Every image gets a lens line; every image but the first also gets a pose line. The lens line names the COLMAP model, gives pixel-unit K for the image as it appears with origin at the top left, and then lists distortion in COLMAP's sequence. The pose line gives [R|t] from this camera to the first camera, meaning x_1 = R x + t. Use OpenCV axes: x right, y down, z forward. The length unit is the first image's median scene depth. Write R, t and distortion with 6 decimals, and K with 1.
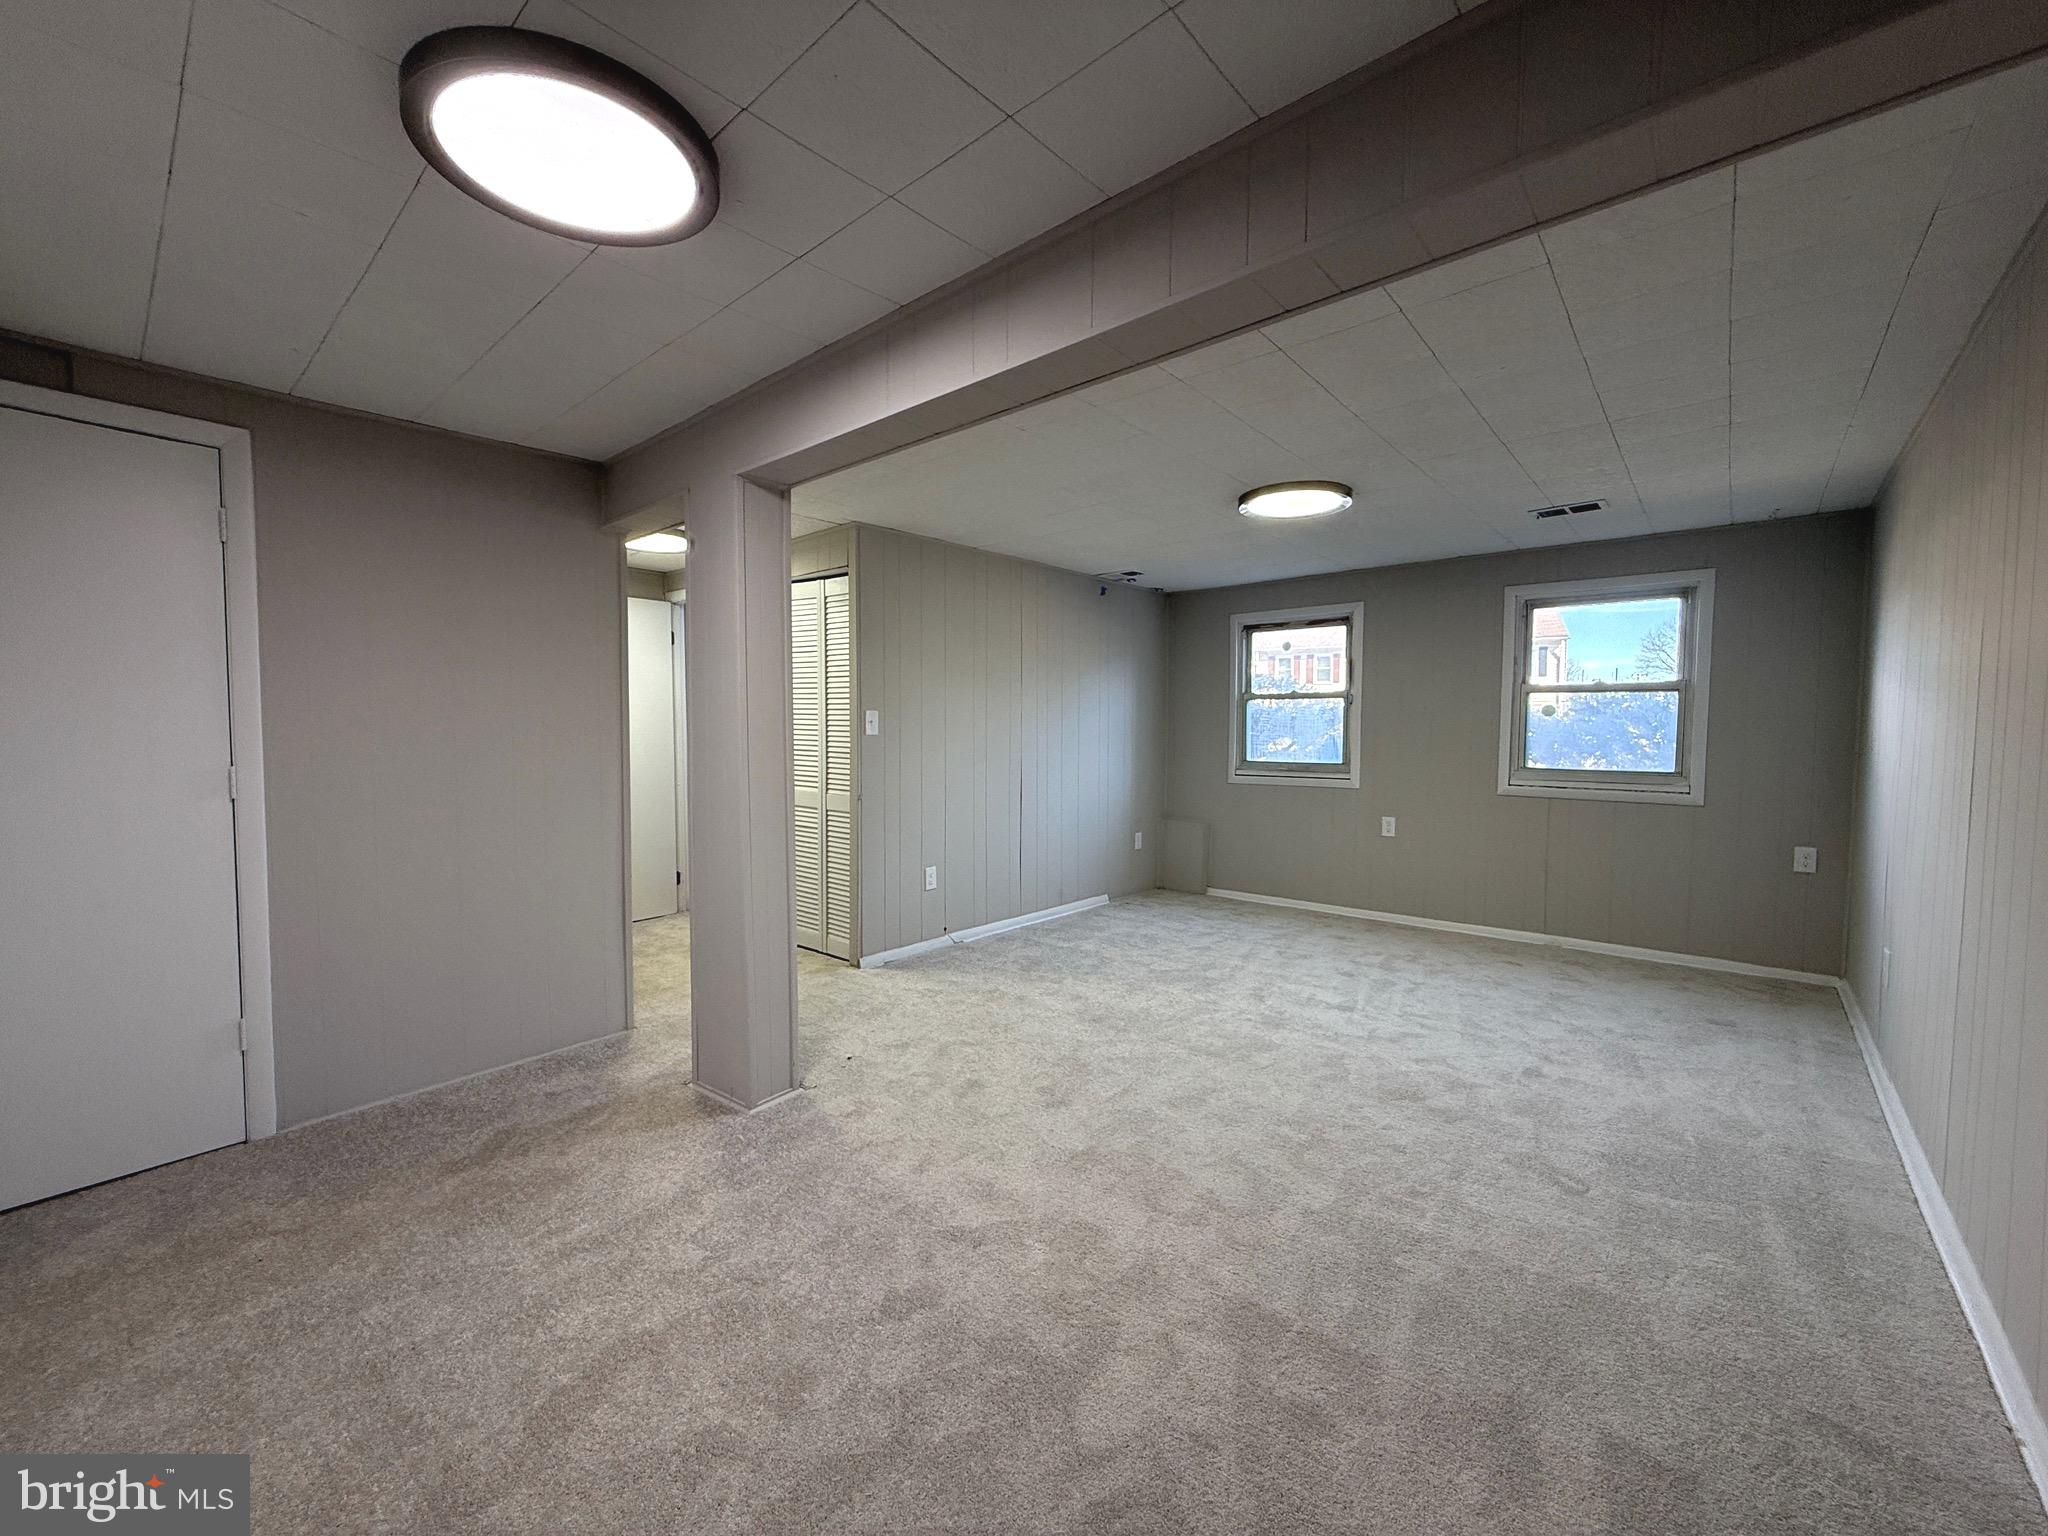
lens RADIAL K [[822.3, 0, 1018.6], [0, 822.3, 769.0], [0, 0, 1]] dist [0.000222, -0.000103]
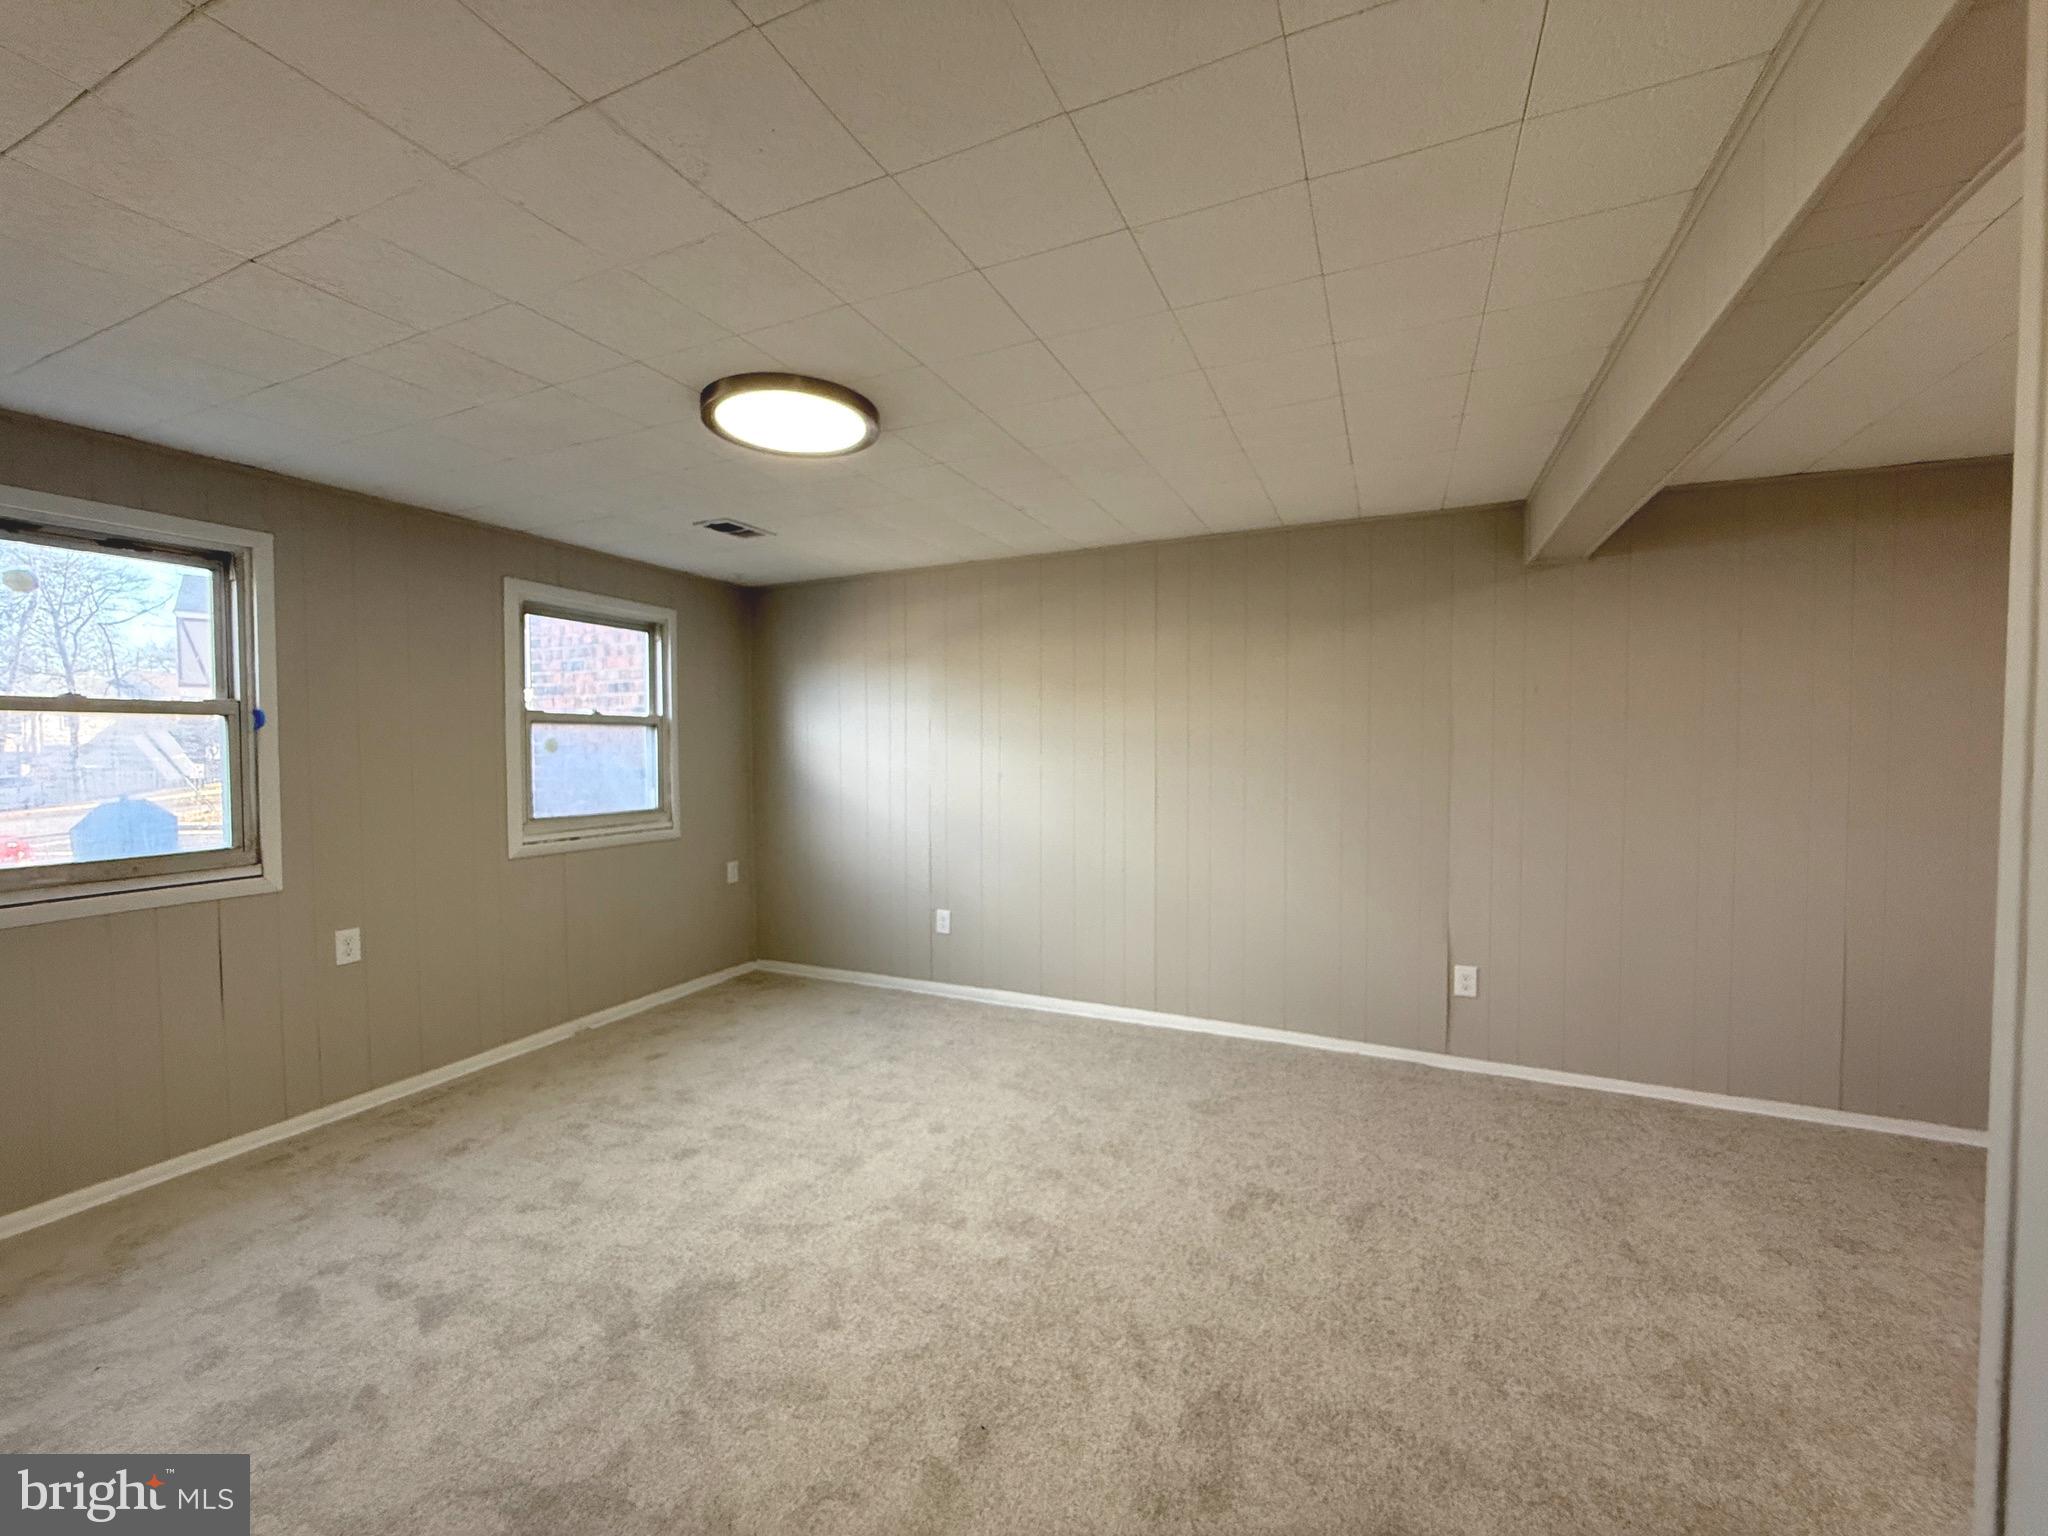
lens RADIAL K [[822.3, 0, 1018.6], [0, 822.3, 769.0], [0, 0, 1]] dist [0.000222, -0.000103]
pose [[-0.286947, -0.027835, 0.957542, -0.272002], [0.052456, 0.997621, 0.044720, -0.064492], [-0.956509, 0.063061, -0.284804, 0.861297]]
